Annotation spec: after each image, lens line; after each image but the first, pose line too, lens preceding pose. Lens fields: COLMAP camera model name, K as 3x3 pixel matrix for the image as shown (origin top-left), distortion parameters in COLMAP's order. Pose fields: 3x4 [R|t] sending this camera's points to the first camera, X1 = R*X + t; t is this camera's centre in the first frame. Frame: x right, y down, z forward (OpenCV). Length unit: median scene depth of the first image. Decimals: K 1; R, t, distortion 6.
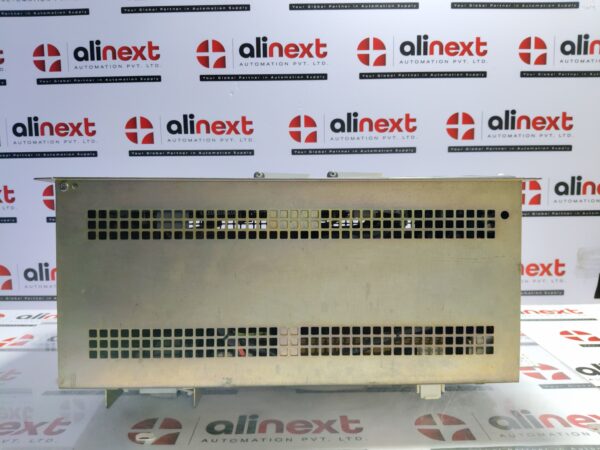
lens RADIAL K [[470.1, 0, 310.4], [0, 470.1, 224.0], [0, 0, 1]] dist [-0.000271, -0.040825]
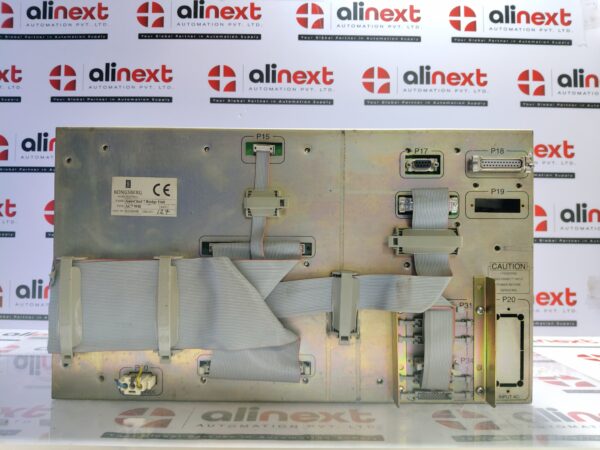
lens RADIAL K [[470.1, 0, 308.4], [0, 470.1, 225.8], [0, 0, 1]] dist [-0.000271, -0.040825]
pose [[0.999788, 0.020562, 0.001172, -0.014562], [-0.020102, 0.986625, -0.161762, 0.122843], [-0.004482, 0.161704, 0.986829, 0.026350]]
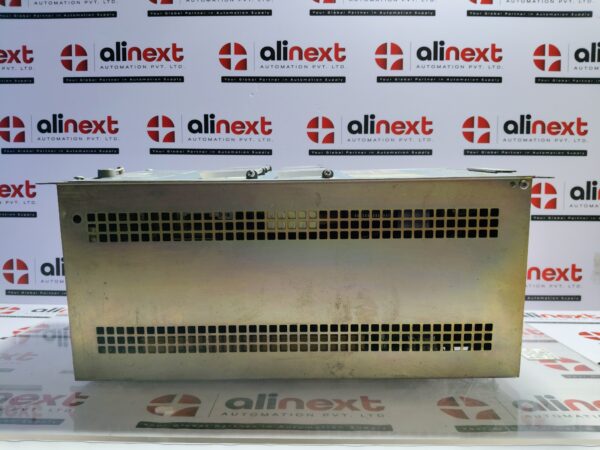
lens RADIAL K [[470.1, 0, 309.7], [0, 470.1, 226.6], [0, 0, 1]] dist [-0.000271, -0.040825]
pose [[0.999733, 0.017333, -0.015285, -0.020892], [-0.018191, 0.998160, -0.057850, 0.066531], [0.014254, 0.058113, 0.998208, -0.004250]]
